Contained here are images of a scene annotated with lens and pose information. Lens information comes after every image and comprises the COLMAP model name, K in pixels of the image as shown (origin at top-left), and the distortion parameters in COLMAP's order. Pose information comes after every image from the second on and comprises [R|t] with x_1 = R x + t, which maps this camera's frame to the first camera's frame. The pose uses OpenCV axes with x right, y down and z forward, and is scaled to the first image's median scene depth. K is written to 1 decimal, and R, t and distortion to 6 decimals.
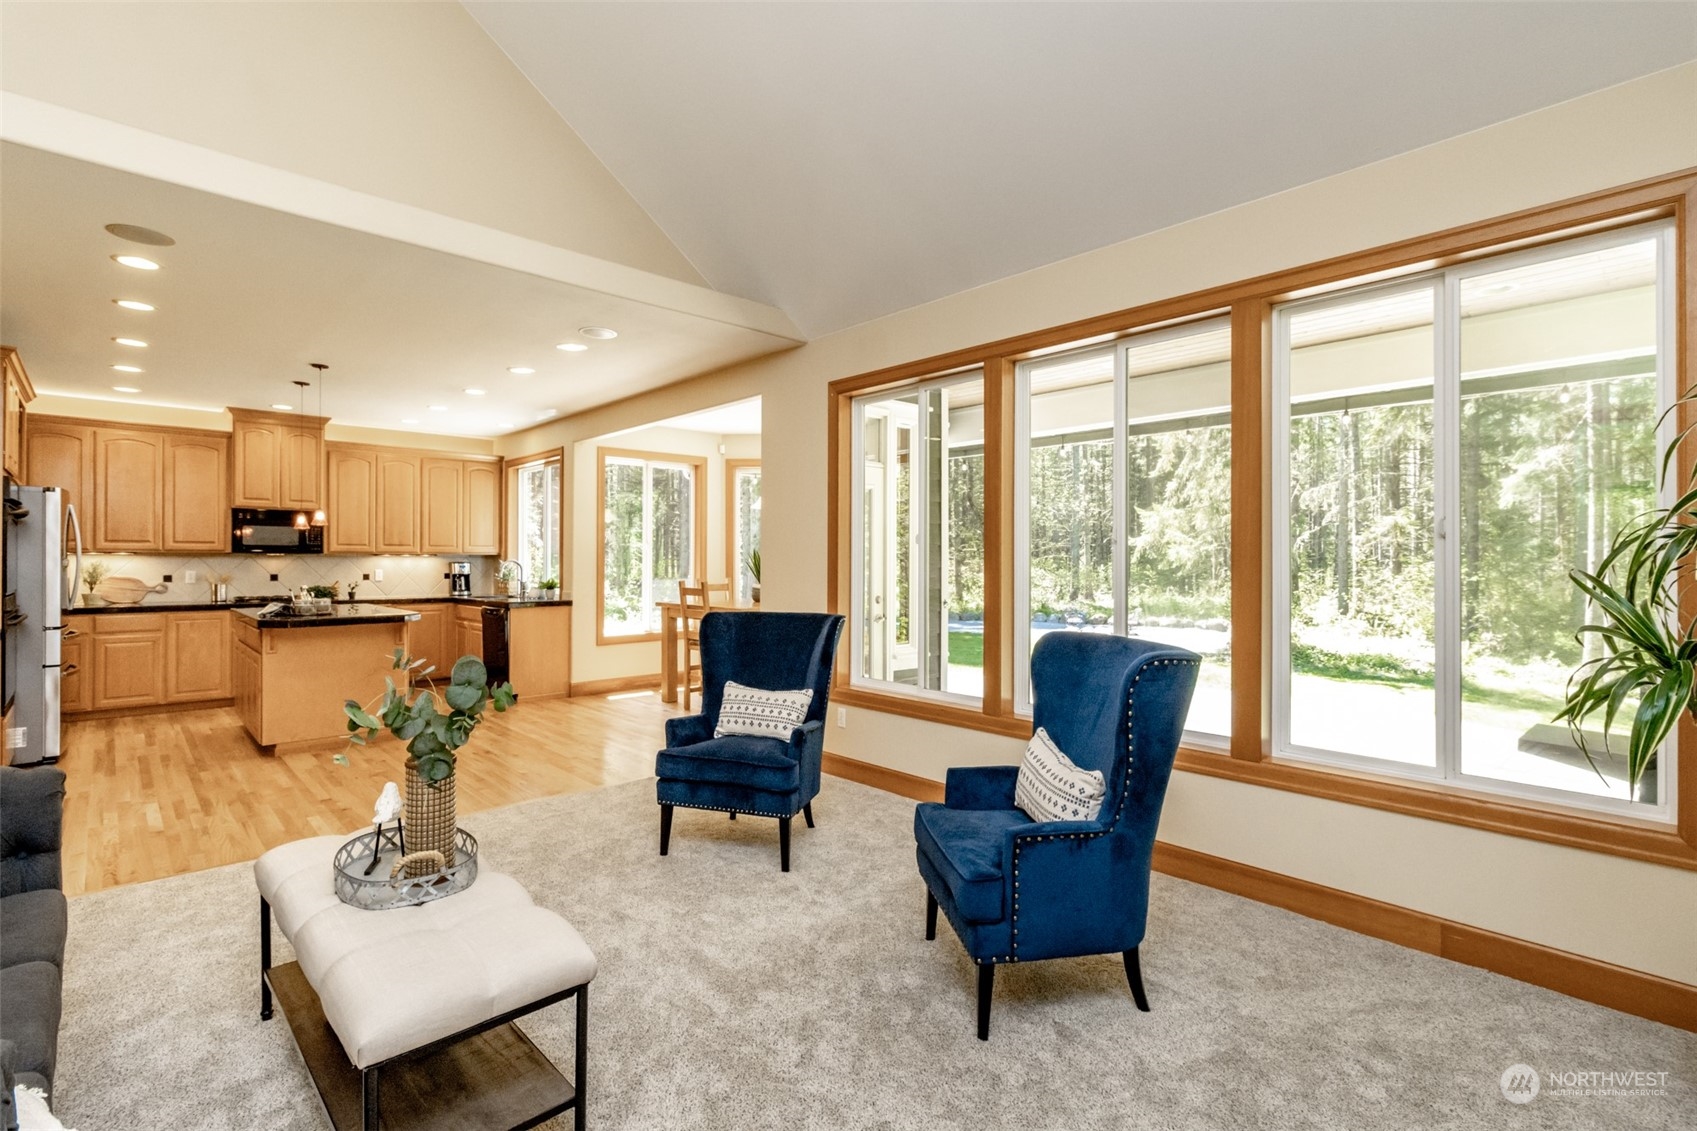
lens RADIAL K [[782.6, 0, 849.5], [0, 782.6, 552.7], [0, 0, 1]] dist [0.005309, -0.002331]
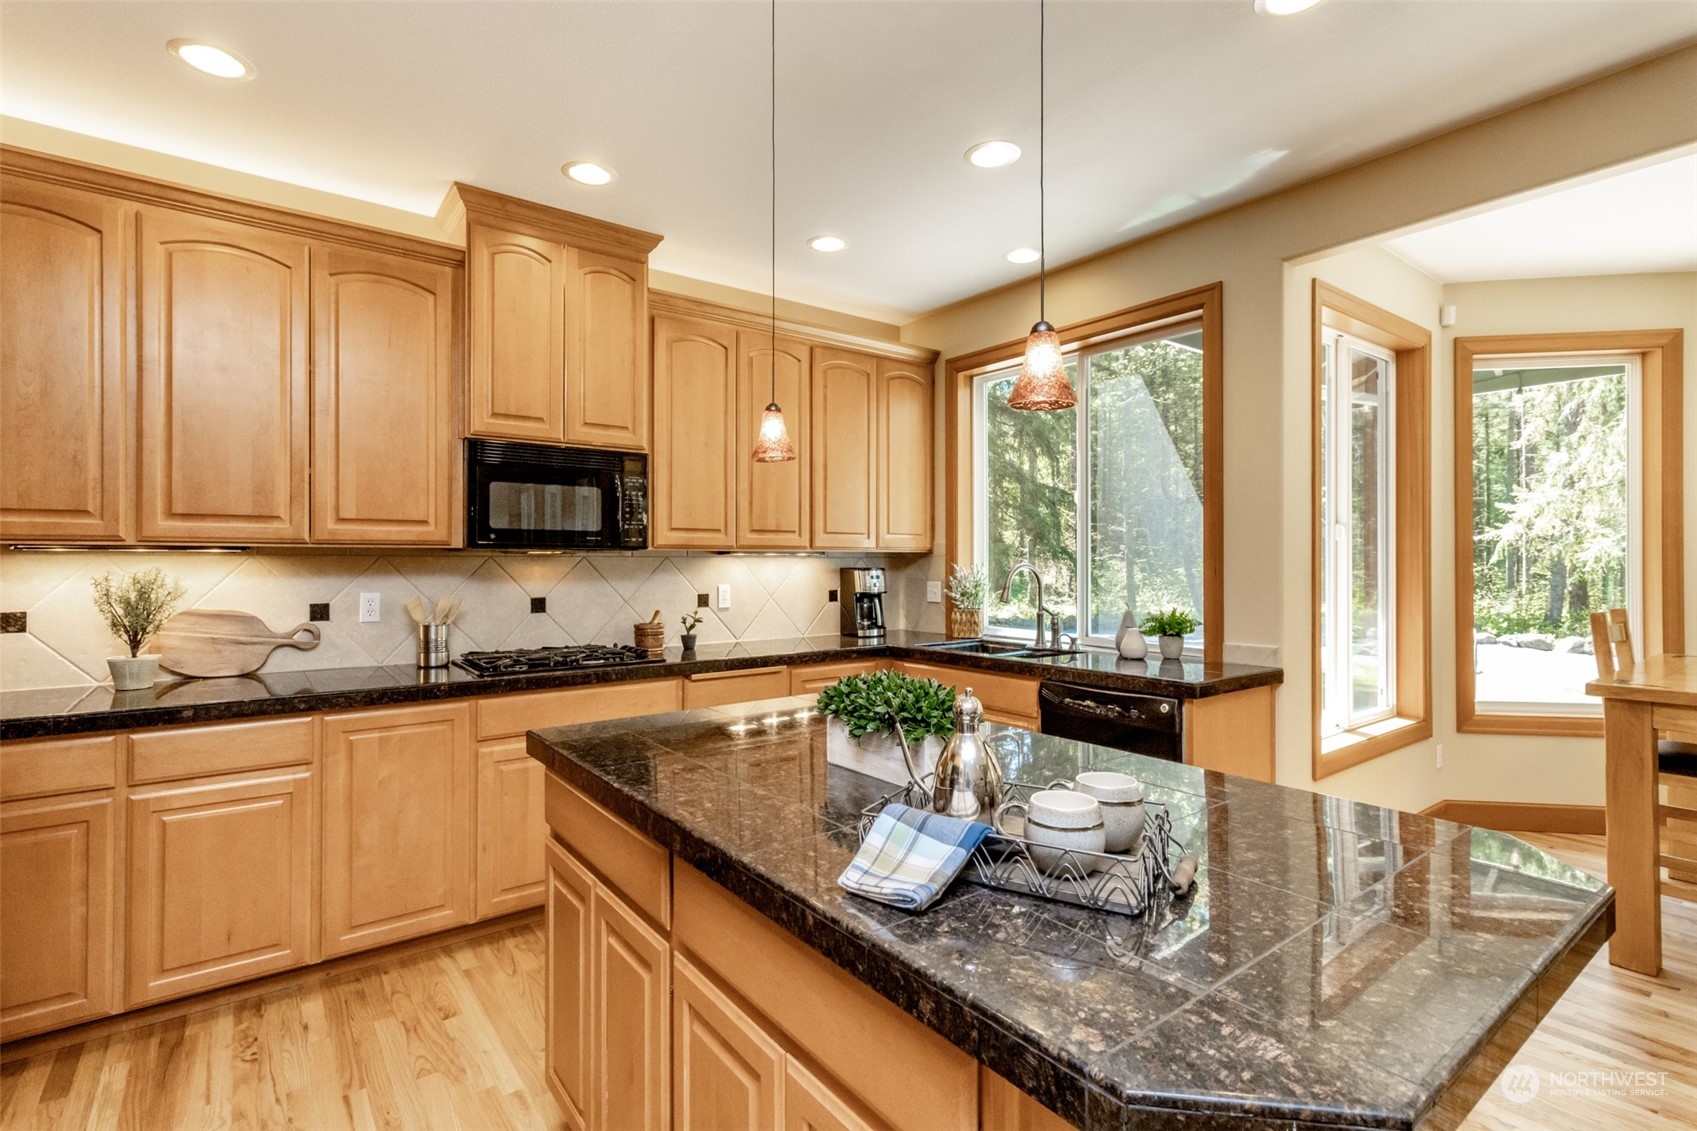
lens RADIAL K [[782.6, 0, 834.7], [0, 782.6, 556.3], [0, 0, 1]] dist [0.005309, -0.002331]
pose [[0.993413, -0.000041, -0.114592, -0.537216], [0.001030, 0.999963, 0.008573, 0.000827], [0.114587, -0.008634, 0.993376, 0.604608]]
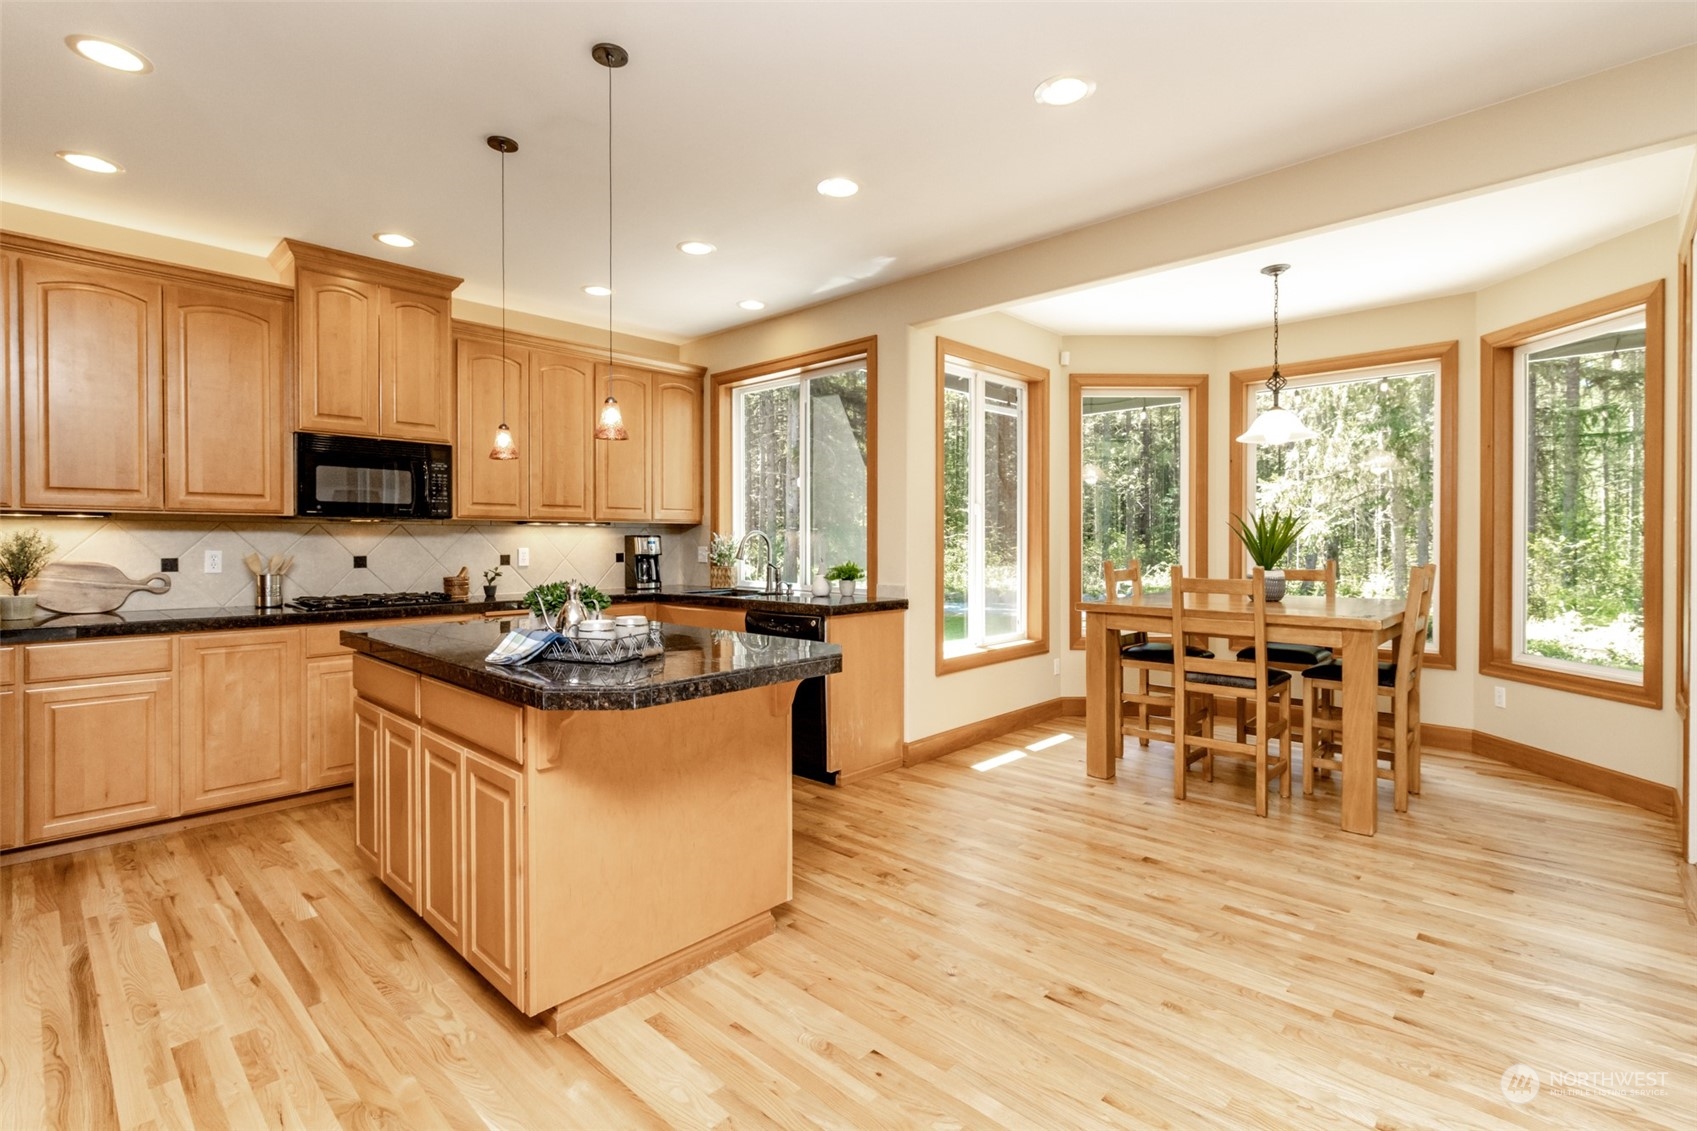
lens RADIAL K [[782.6, 0, 864.0], [0, 782.6, 545.5], [0, 0, 1]] dist [0.005309, -0.002331]
pose [[0.997655, -0.001586, 0.068420, -0.427562], [0.000358, 0.999839, 0.017956, 0.010402], [-0.068437, -0.017889, 0.997495, 0.431281]]
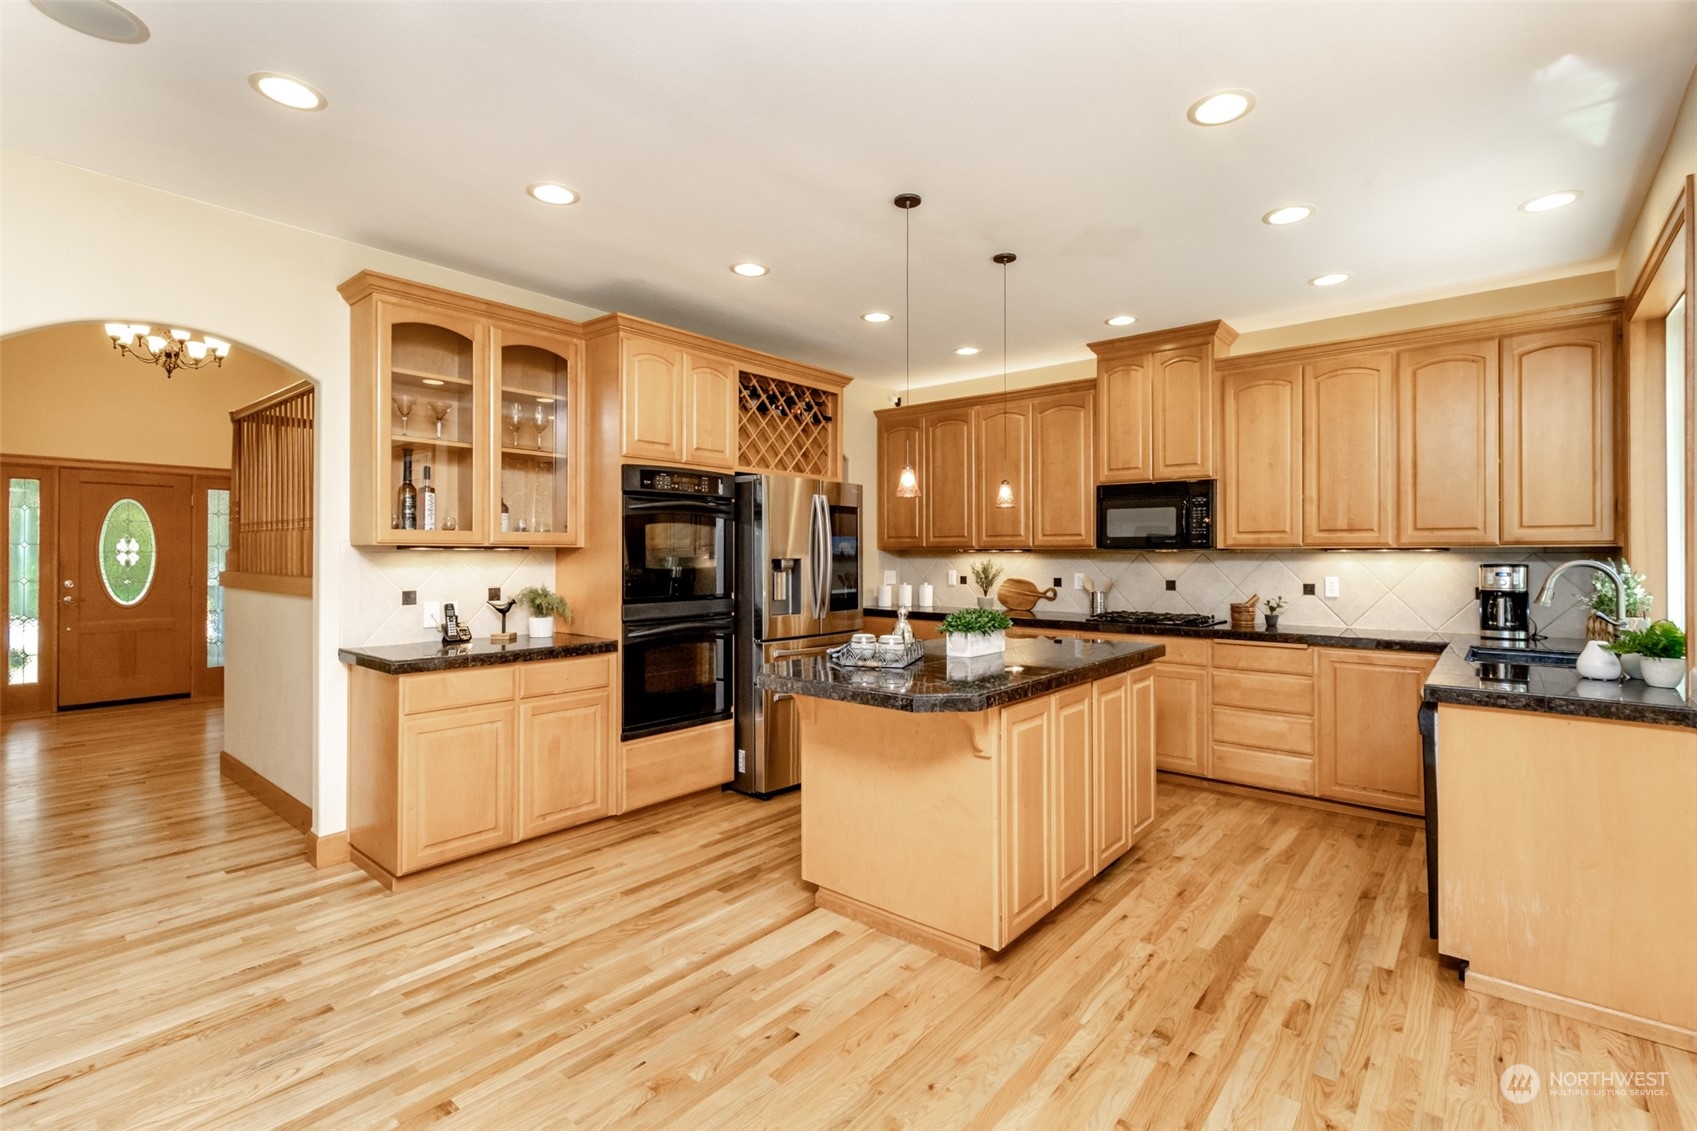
lens RADIAL K [[782.6, 0, 838.0], [0, 782.6, 553.2], [0, 0, 1]] dist [0.005309, -0.002331]
pose [[0.109120, -0.001386, -0.994028, -0.110508], [0.013317, 0.999911, 0.000068, 0.000801], [0.993939, -0.013245, 0.109129, 0.671769]]
